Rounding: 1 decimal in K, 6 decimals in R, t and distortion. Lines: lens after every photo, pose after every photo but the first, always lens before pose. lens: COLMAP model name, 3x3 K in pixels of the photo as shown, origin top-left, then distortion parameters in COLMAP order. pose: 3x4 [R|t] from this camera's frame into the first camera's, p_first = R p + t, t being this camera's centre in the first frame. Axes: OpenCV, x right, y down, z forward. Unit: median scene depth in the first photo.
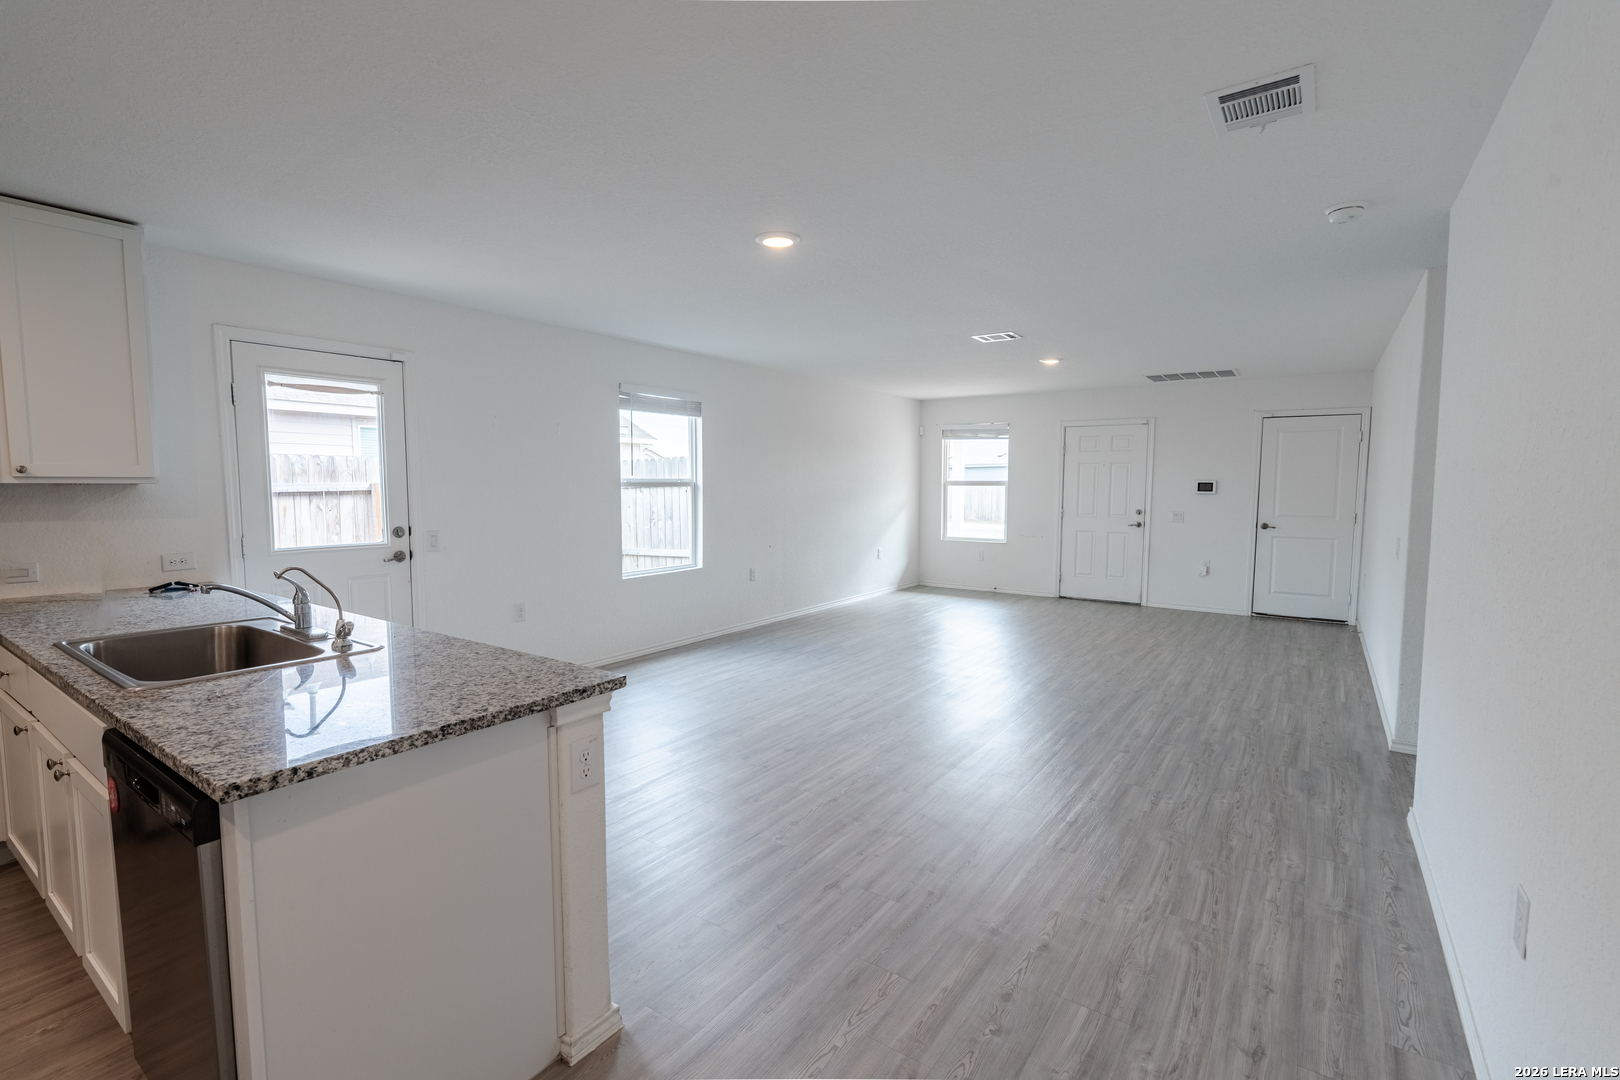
lens RADIAL K [[755.1, 0, 812.0], [0, 755.1, 551.4], [0, 0, 1]] dist [-0.006603, 0.001029]
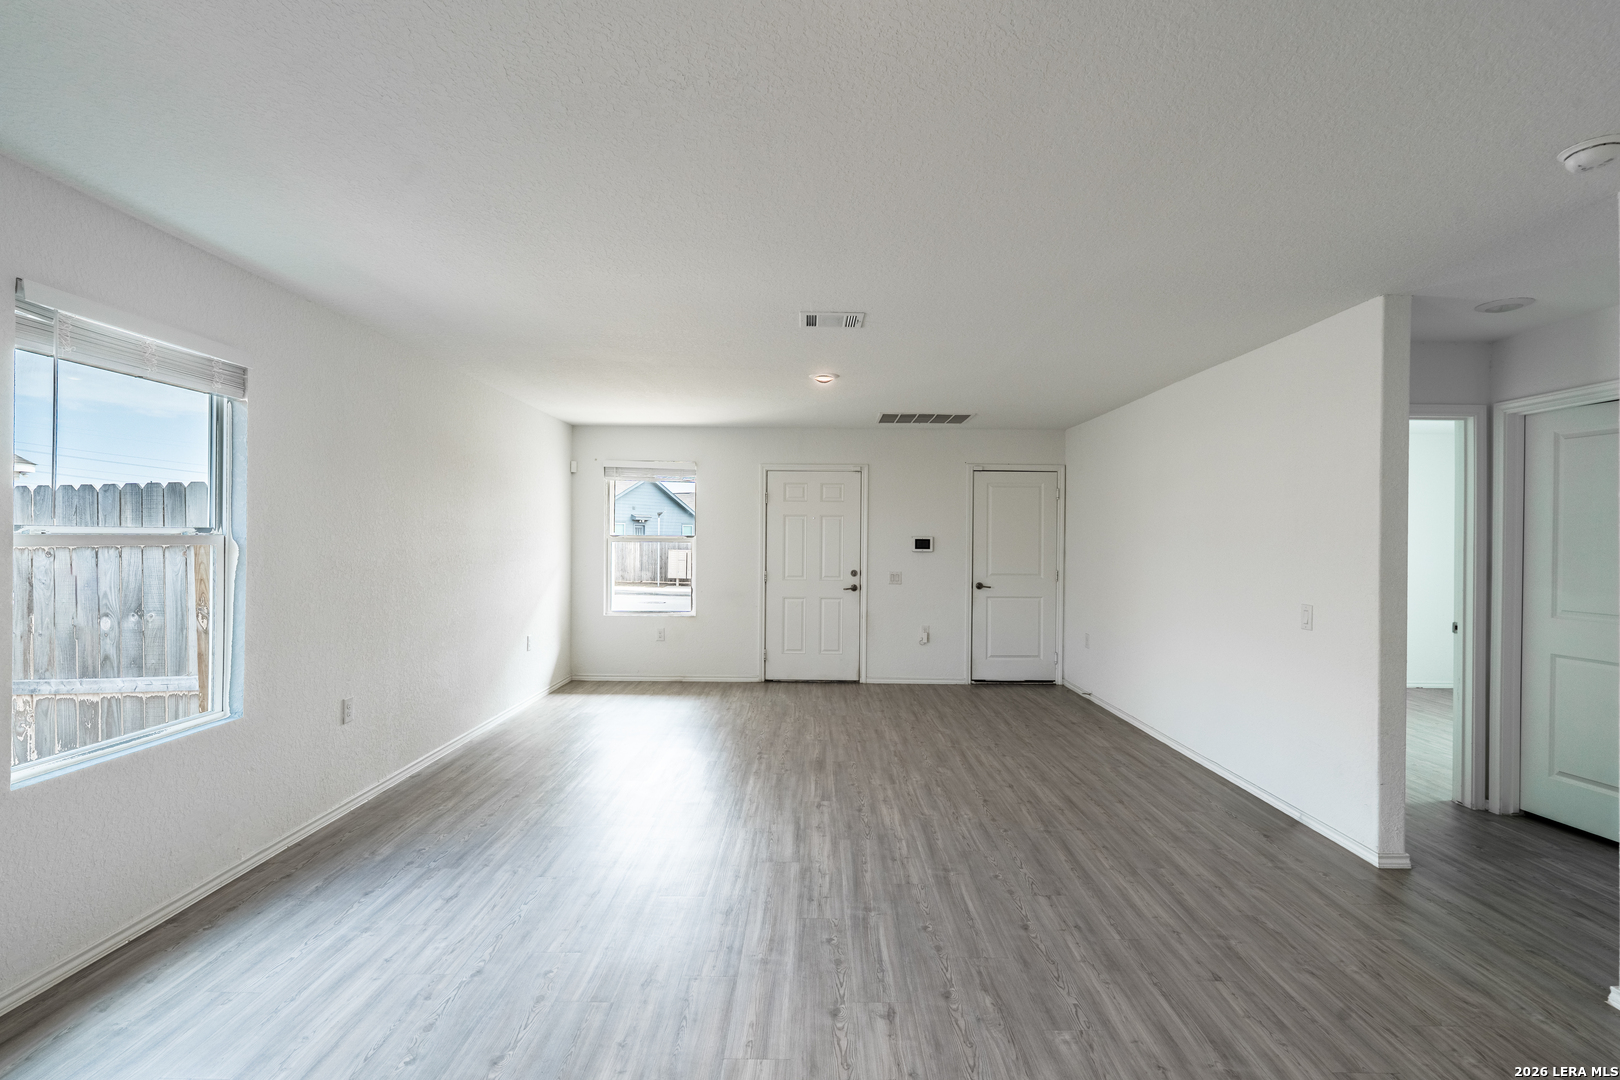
lens RADIAL K [[755.1, 0, 808.9], [0, 755.1, 541.3], [0, 0, 1]] dist [-0.006603, 0.001029]
pose [[0.815417, 0.001499, 0.578872, -0.114625], [0.048042, 0.996372, -0.070254, -0.033640], [-0.576877, 0.085097, 0.812387, 0.363570]]
